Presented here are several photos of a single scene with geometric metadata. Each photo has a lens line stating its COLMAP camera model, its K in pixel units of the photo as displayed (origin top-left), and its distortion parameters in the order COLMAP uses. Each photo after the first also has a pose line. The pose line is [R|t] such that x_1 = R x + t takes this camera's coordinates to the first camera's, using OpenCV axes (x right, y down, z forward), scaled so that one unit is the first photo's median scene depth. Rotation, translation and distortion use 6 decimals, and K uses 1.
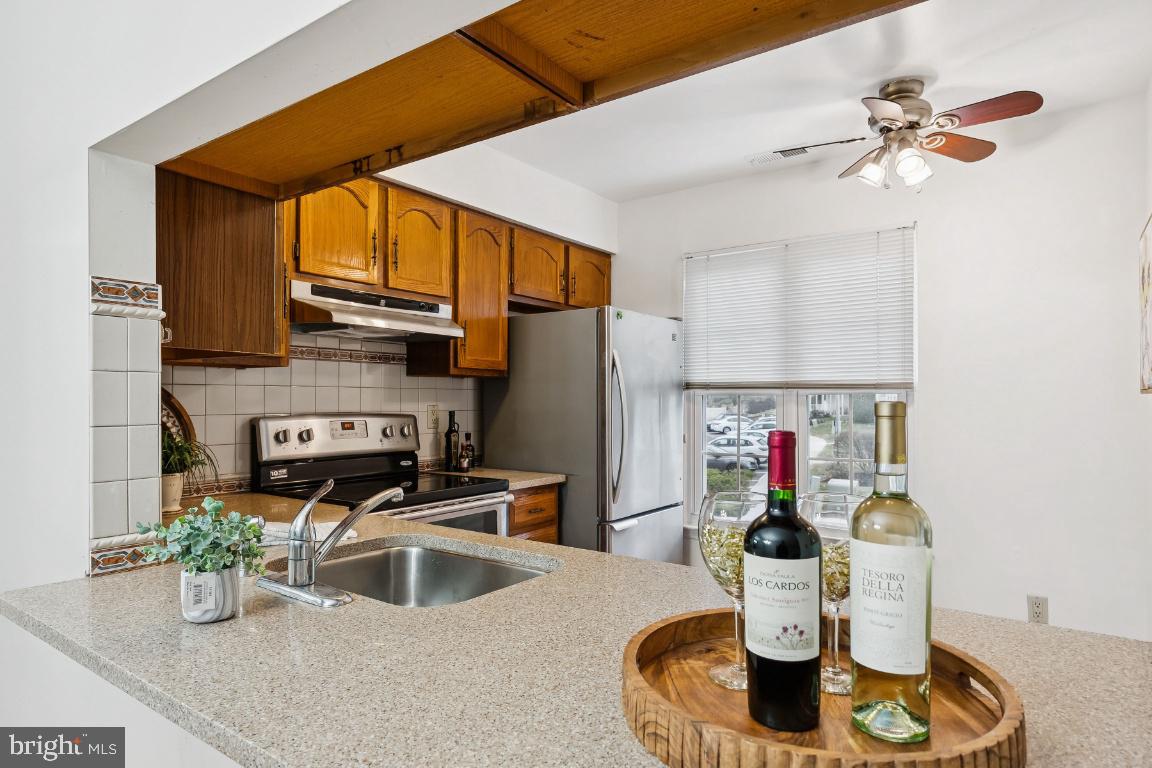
lens RADIAL K [[650.1, 0, 576.0], [0, 650.1, 402.6], [0, 0, 1]] dist [0.000312, -0.000087]
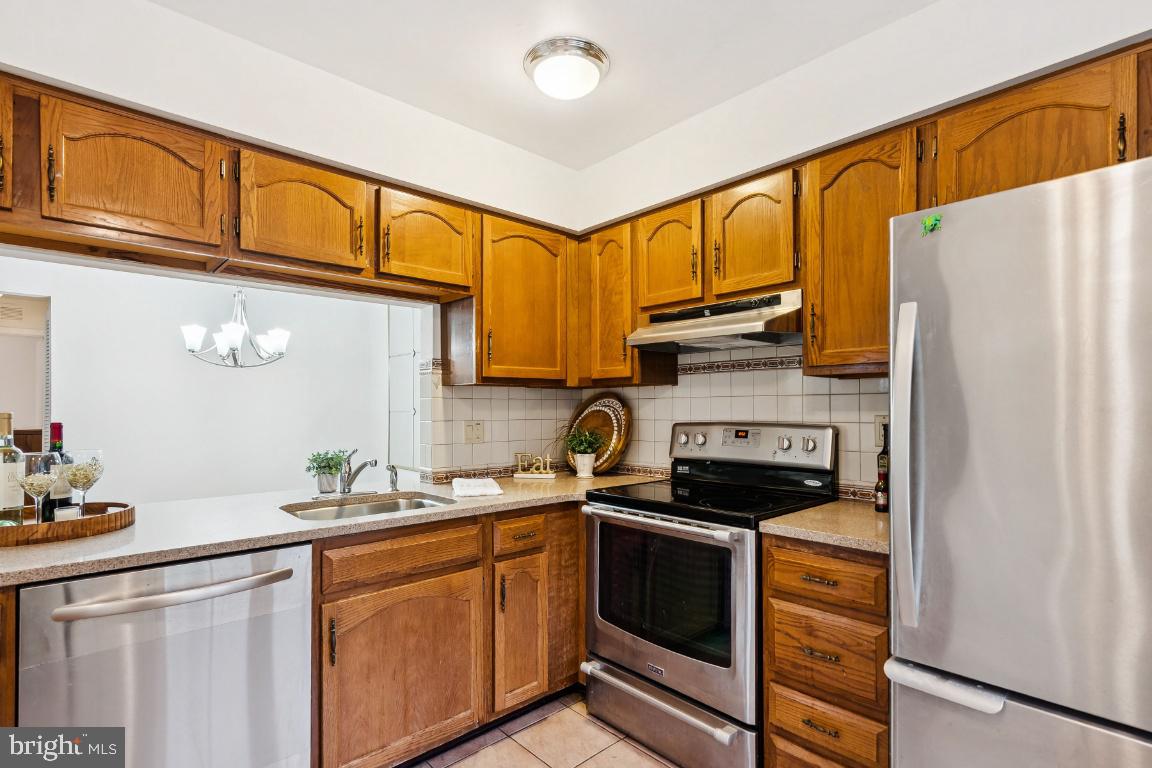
lens RADIAL K [[539.6, 0, 556.4], [0, 539.6, 402.5], [0, 0, 1]] dist [-0.003423, -0.001009]
pose [[-0.225279, -0.018879, -0.974111, 0.516653], [-0.002119, 0.999819, -0.018887, 0.002497], [0.974292, -0.002191, -0.225279, 0.864073]]
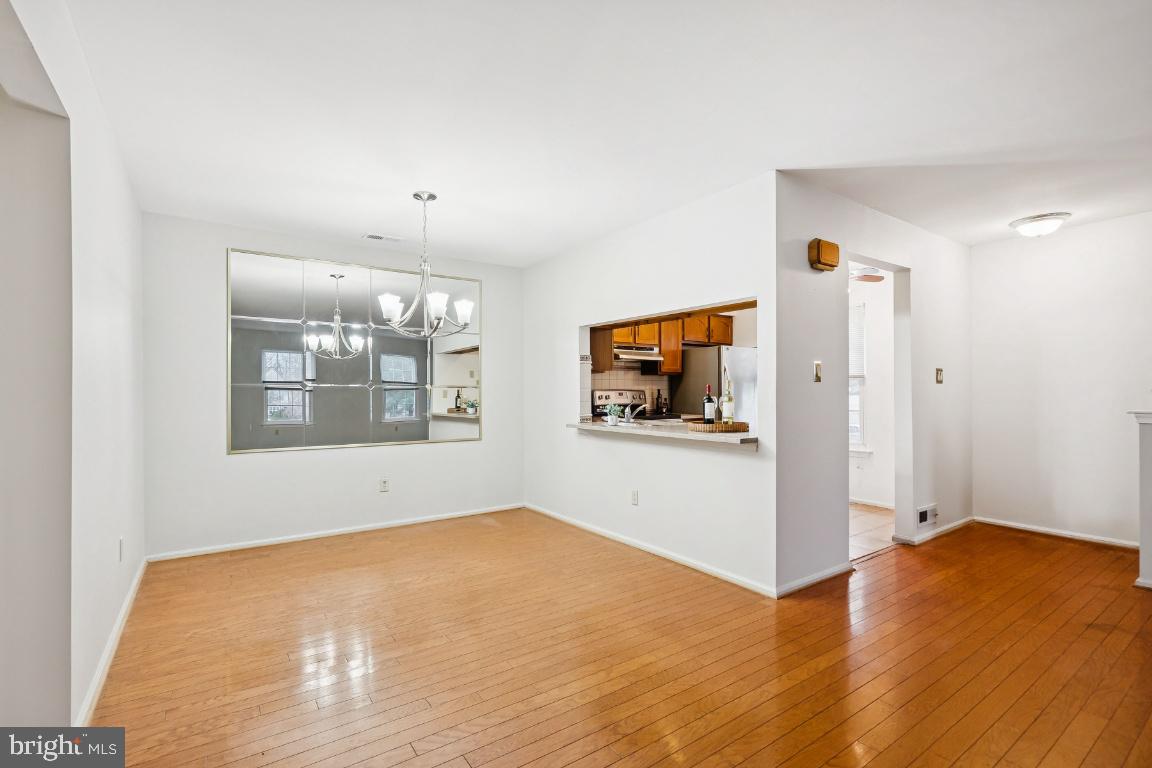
lens RADIAL K [[523.2, 0, 572.3], [0, 523.2, 378.2], [0, 0, 1]] dist [0.000351, -0.000100]
pose [[0.941395, -0.012344, -0.337081, 0.182817], [0.002680, 0.999572, -0.029120, 0.030089], [0.337296, 0.026510, 0.941025, -1.055923]]
